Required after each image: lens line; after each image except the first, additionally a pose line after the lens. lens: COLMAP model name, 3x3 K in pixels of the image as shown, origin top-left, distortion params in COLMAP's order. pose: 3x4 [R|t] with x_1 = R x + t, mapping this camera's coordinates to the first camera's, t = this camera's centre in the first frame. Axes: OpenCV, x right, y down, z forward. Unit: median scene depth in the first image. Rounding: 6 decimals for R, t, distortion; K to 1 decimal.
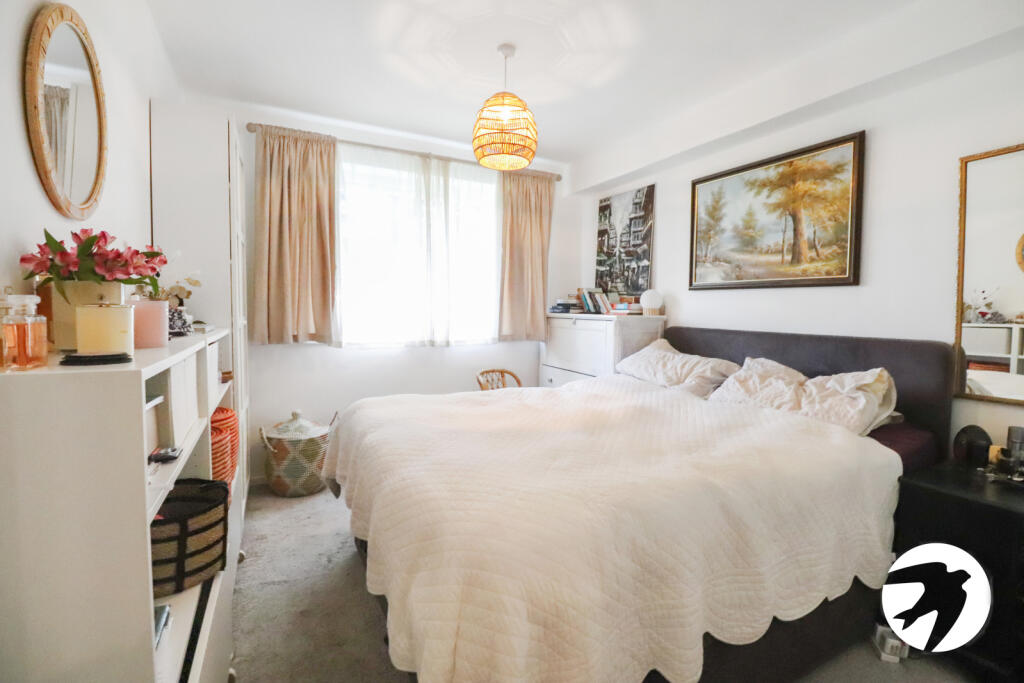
lens RADIAL K [[497.2, 0, 511.7], [0, 497.2, 334.4], [0, 0, 1]] dist [-0.000265, -0.000435]
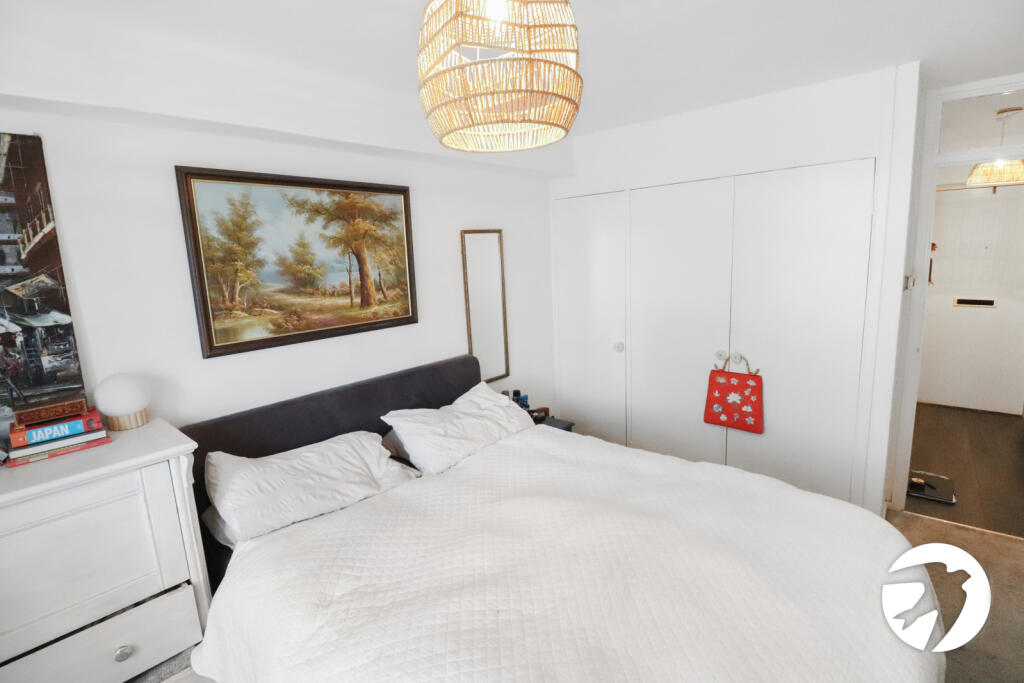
lens RADIAL K [[497.2, 0, 511.7], [0, 497.2, 334.4], [0, 0, 1]] dist [-0.000265, -0.000435]
pose [[-0.407425, -0.141492, 0.902211, -0.387761], [0.090025, 0.976890, 0.193858, -0.243804], [-0.908791, 0.160204, -0.385272, 1.101517]]
